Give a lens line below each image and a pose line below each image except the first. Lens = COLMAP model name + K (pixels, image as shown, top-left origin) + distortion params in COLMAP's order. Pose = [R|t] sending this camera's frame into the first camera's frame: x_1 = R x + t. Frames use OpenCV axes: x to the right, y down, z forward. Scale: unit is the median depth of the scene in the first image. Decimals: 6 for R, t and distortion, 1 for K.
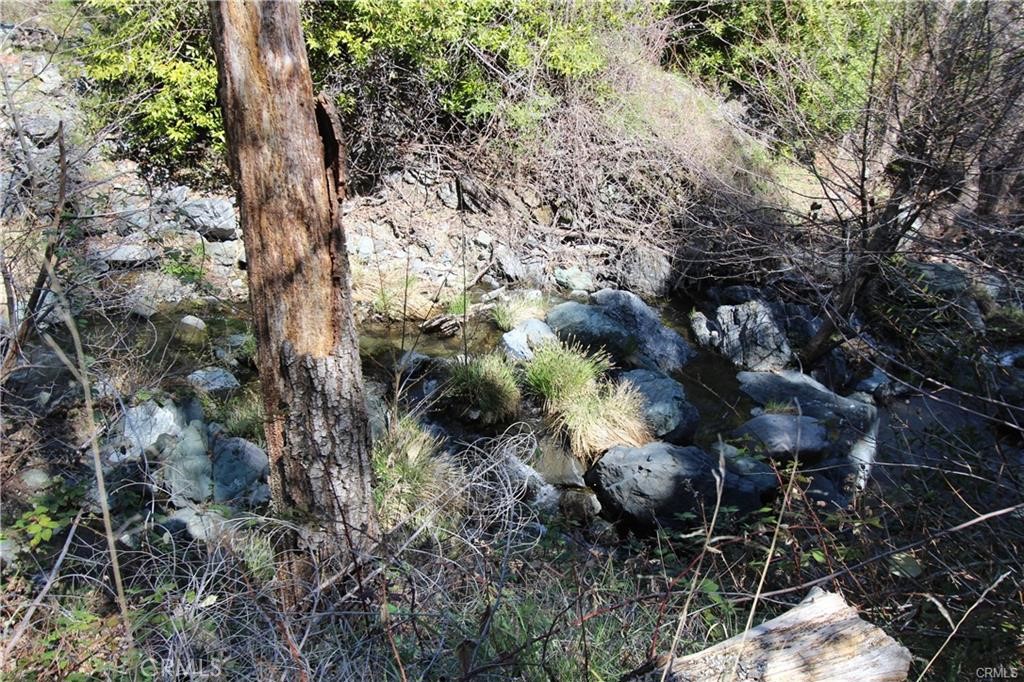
lens RADIAL K [[1007.6, 0, 512.0], [0, 1007.6, 341.0], [0, 0, 1]] dist [0.009800, 0.029009]
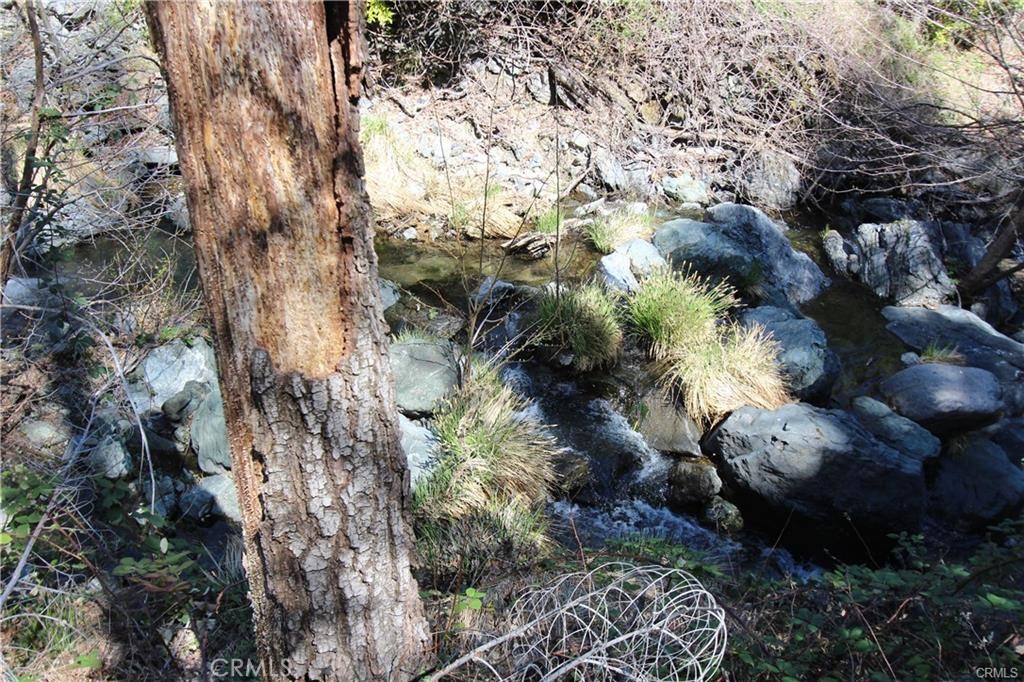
lens RADIAL K [[1007.6, 0, 512.0], [0, 1007.6, 341.0], [0, 0, 1]] dist [0.009800, 0.029009]
pose [[0.996195, 0.025322, -0.083388, -0.011254], [-0.016601, 0.994473, 0.103672, -0.023105], [0.085553, -0.101893, 0.991110, 0.153988]]
